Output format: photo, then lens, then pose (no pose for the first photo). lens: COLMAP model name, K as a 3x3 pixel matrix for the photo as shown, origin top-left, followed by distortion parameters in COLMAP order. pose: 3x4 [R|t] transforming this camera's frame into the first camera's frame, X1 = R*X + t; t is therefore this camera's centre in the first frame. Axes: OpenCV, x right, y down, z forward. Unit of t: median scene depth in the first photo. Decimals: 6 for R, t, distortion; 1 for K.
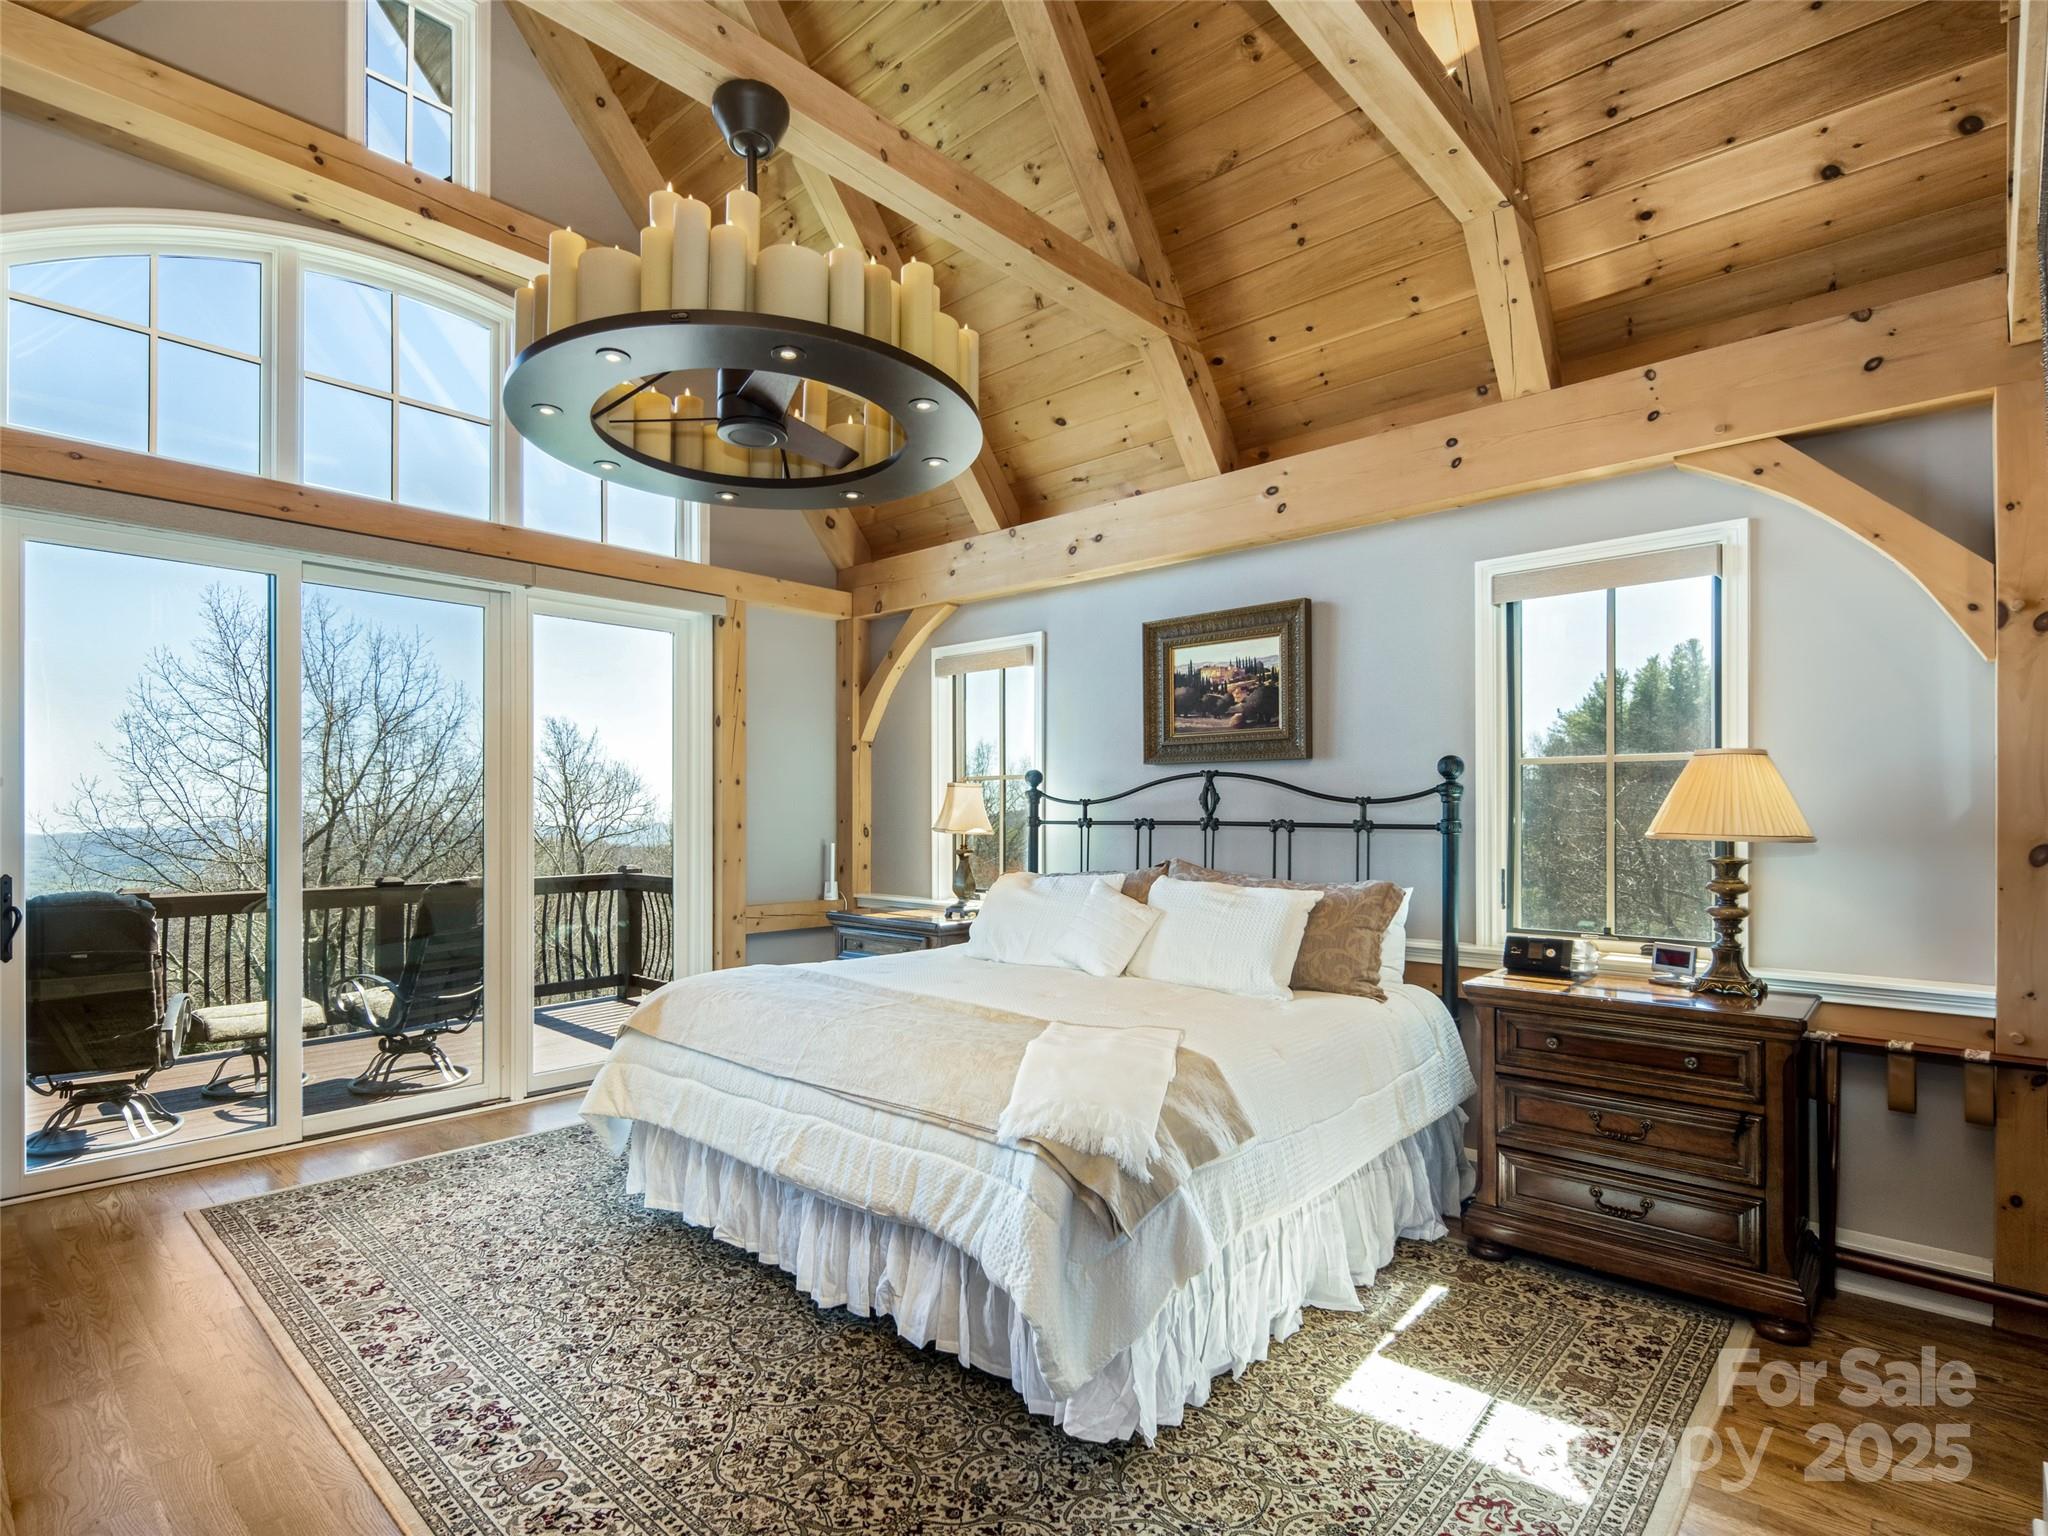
lens RADIAL K [[1012.9, 0, 964.7], [0, 1012.9, 805.2], [0, 0, 1]] dist [0.000138, -0.000928]
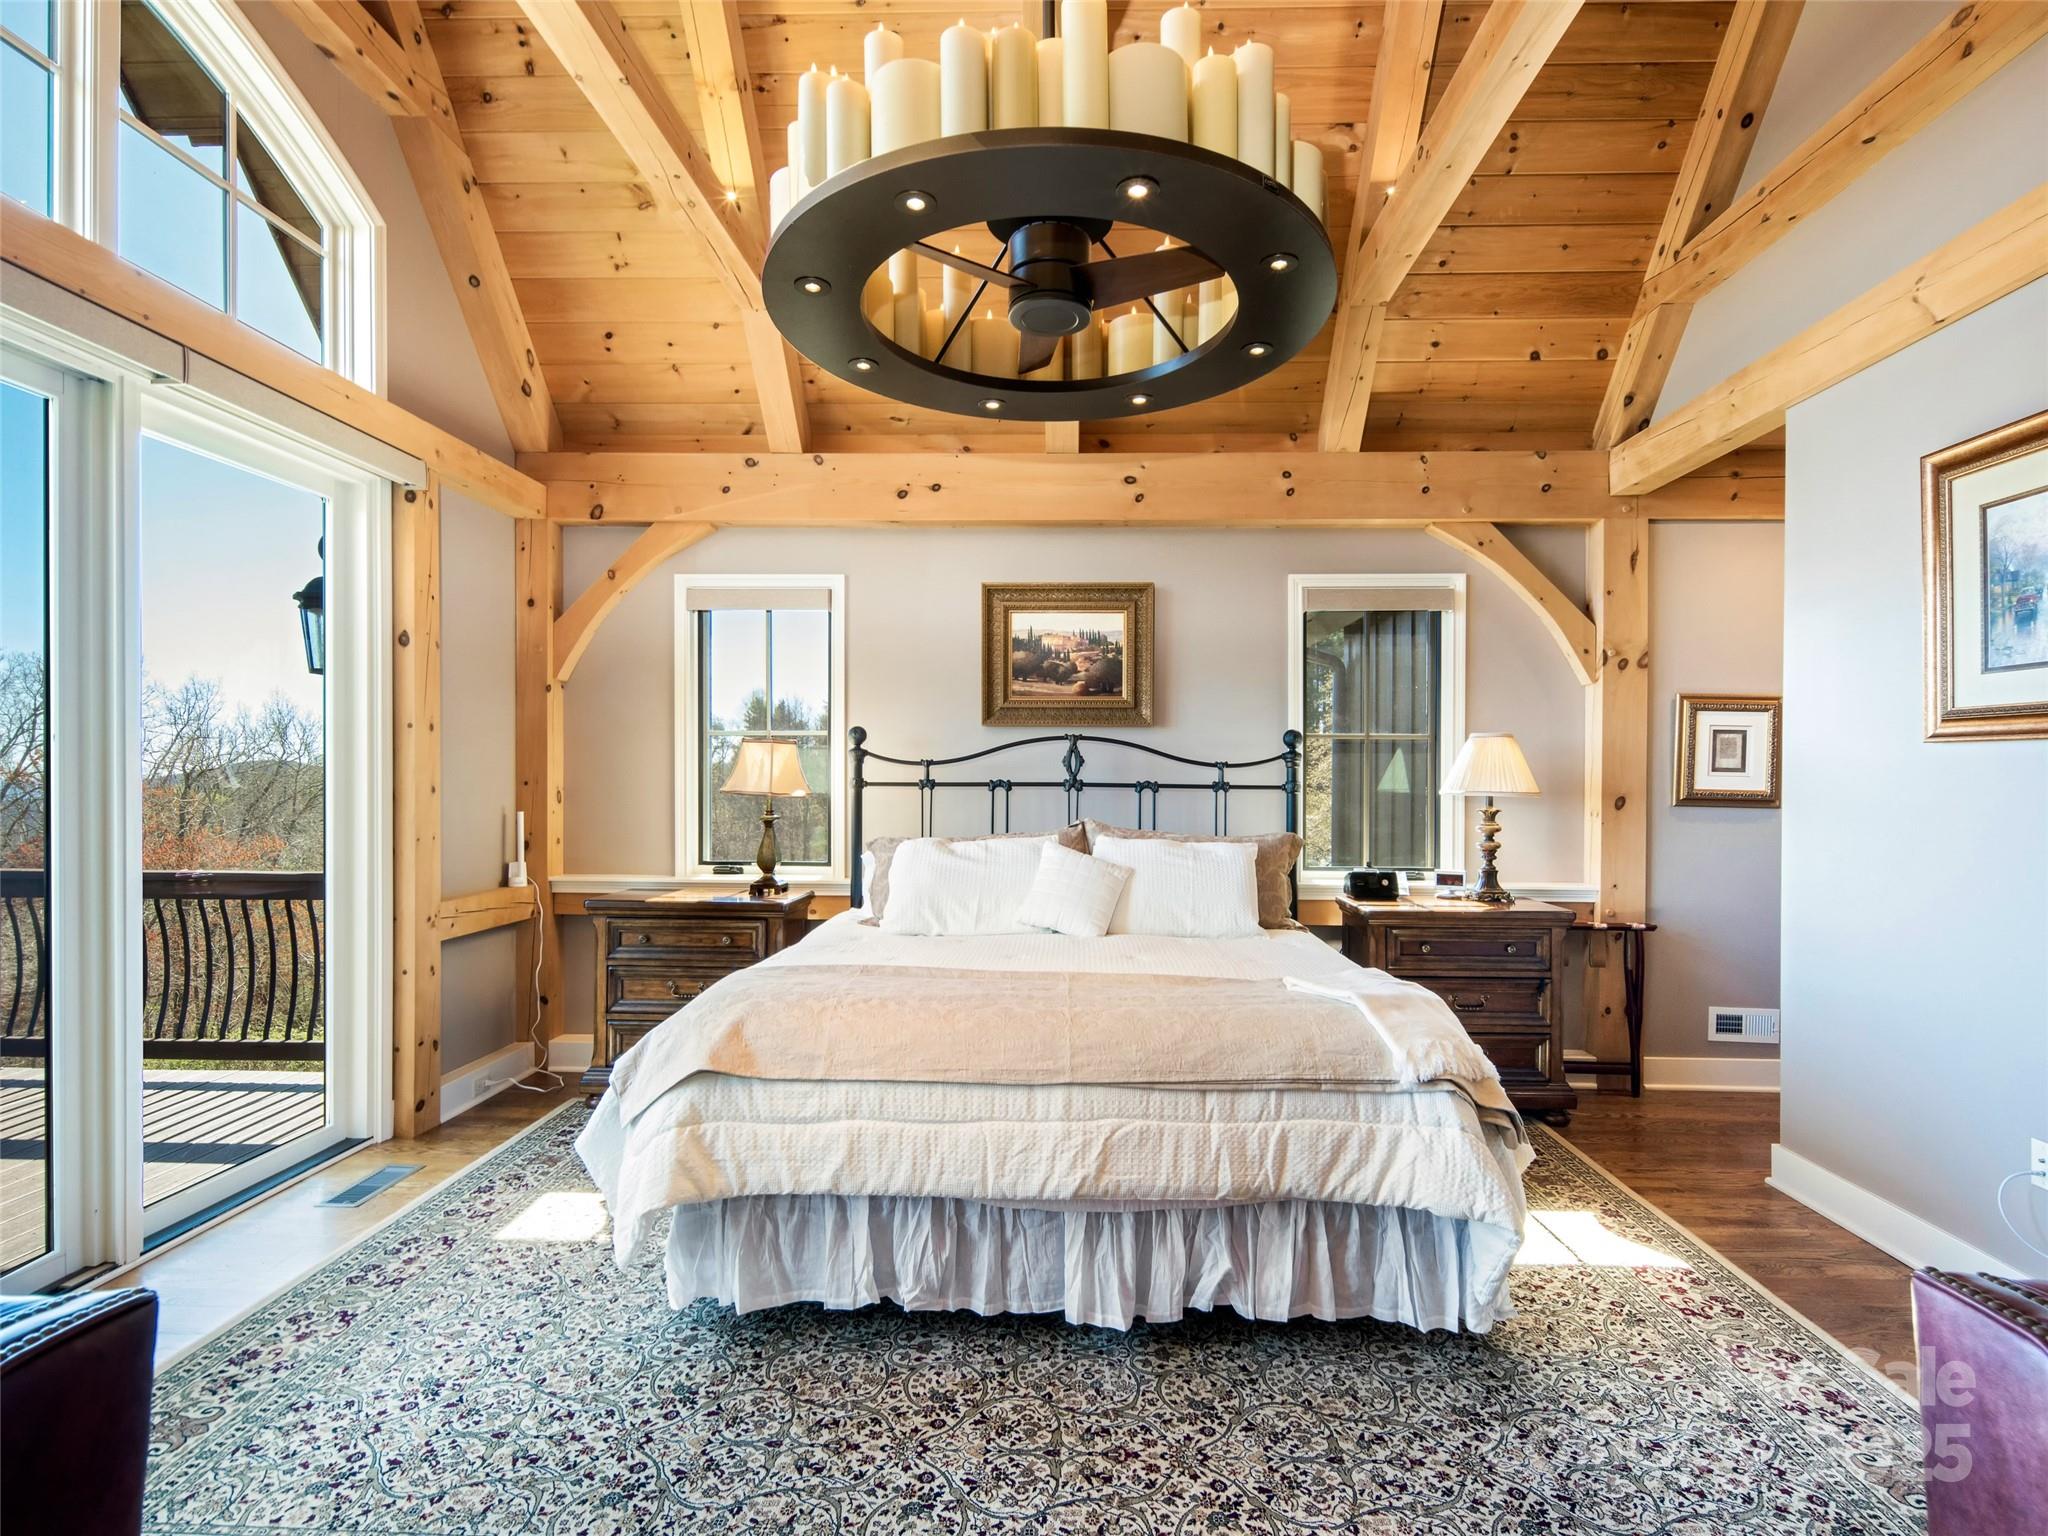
lens RADIAL K [[1007.5, 0, 1059.6], [0, 1007.5, 777.3], [0, 0, 1]] dist [0.000577, -0.000430]
pose [[0.744577, 0.002985, 0.667530, -0.472039], [-0.010838, 0.999912, 0.007619, 0.002475], [-0.667449, -0.012908, 0.744544, 0.234747]]
